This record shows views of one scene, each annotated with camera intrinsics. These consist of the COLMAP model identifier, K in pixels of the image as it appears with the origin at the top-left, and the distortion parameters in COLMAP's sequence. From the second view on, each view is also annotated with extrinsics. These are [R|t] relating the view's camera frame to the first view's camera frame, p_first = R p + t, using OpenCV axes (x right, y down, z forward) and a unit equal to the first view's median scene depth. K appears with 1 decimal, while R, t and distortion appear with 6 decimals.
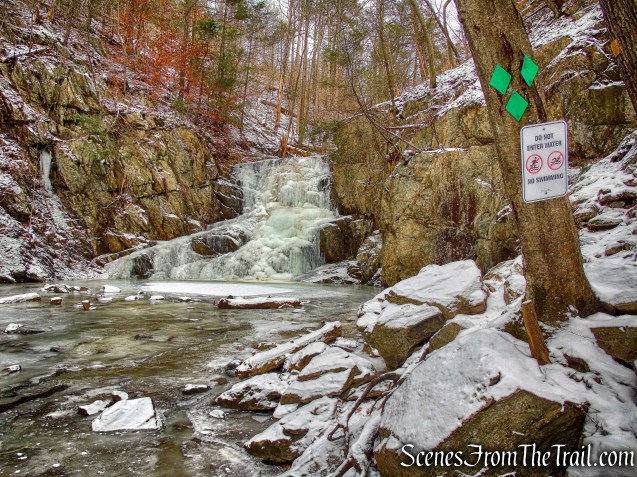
lens RADIAL K [[480.2, 0, 318.3], [0, 480.2, 240.3], [0, 0, 1]] dist [-0.050827, 0.043360]
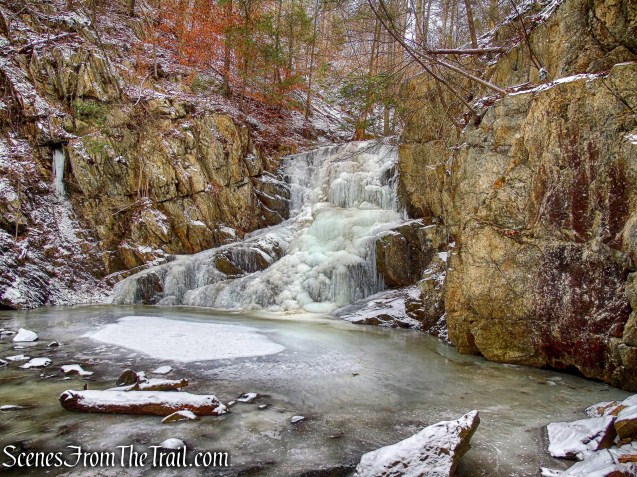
lens RADIAL K [[480.2, 0, 315.7], [0, 480.2, 239.8], [0, 0, 1]] dist [-0.050827, 0.043360]
pose [[0.963626, -0.007984, -0.267134, 0.100223], [0.006890, 0.999964, -0.005033, -0.019051], [0.267164, 0.003009, 0.963646, 0.298149]]
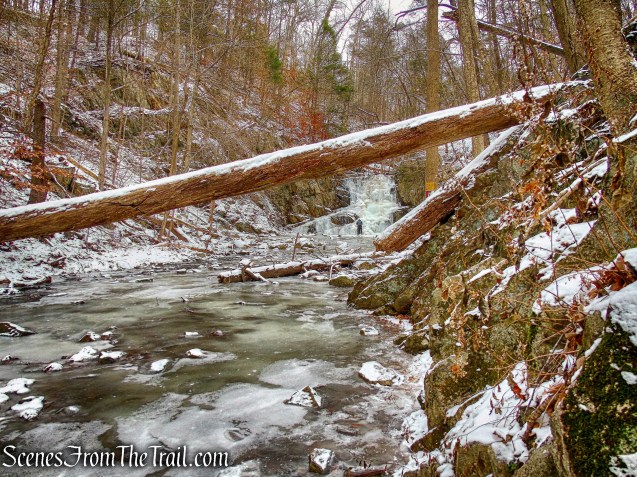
lens RADIAL K [[480.2, 0, 319.1], [0, 480.2, 238.9], [0, 0, 1]] dist [-0.050827, 0.043360]
pose [[0.999680, 0.002617, -0.025170, -0.264537], [-0.001692, 0.999325, 0.036709, 0.015962], [0.025249, -0.036655, 0.999009, -1.121984]]
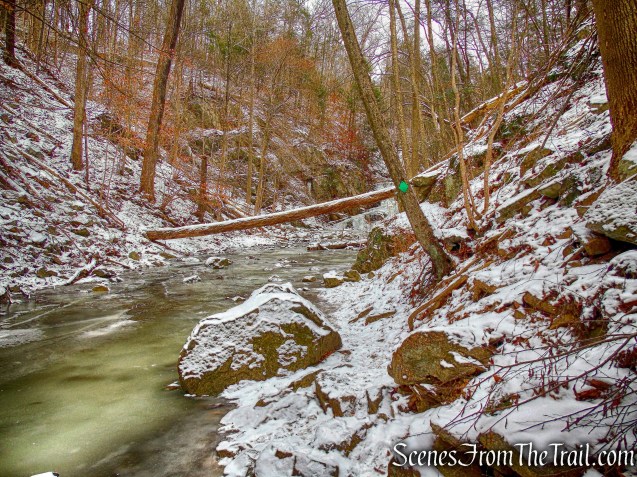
lens RADIAL K [[480.2, 0, 318.2], [0, 480.2, 239.8], [0, 0, 1]] dist [-0.050827, 0.043360]
pose [[0.994678, 0.008144, -0.102707, -0.248570], [-0.003168, 0.998817, 0.048522, 0.005042], [0.102981, -0.047939, 0.993527, -1.657517]]
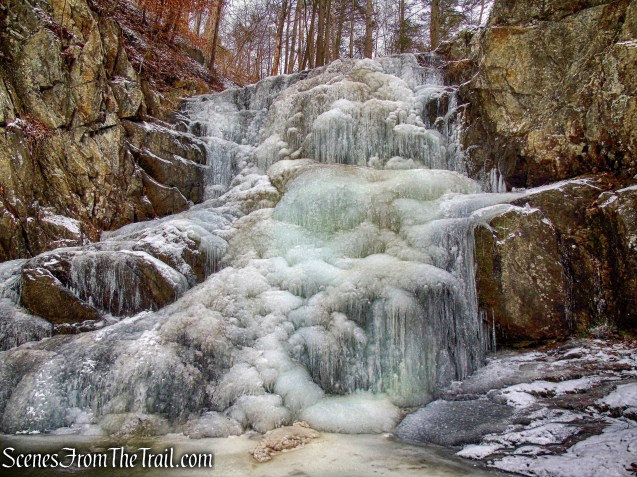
lens RADIAL K [[480.2, 0, 322.8], [0, 480.2, 239.2], [0, 0, 1]] dist [-0.050827, 0.043360]
pose [[0.998629, 0.000262, 0.052338, -0.094893], [0.005154, 0.994636, -0.103312, 0.012526], [-0.052084, 0.103440, 0.993271, 0.703721]]
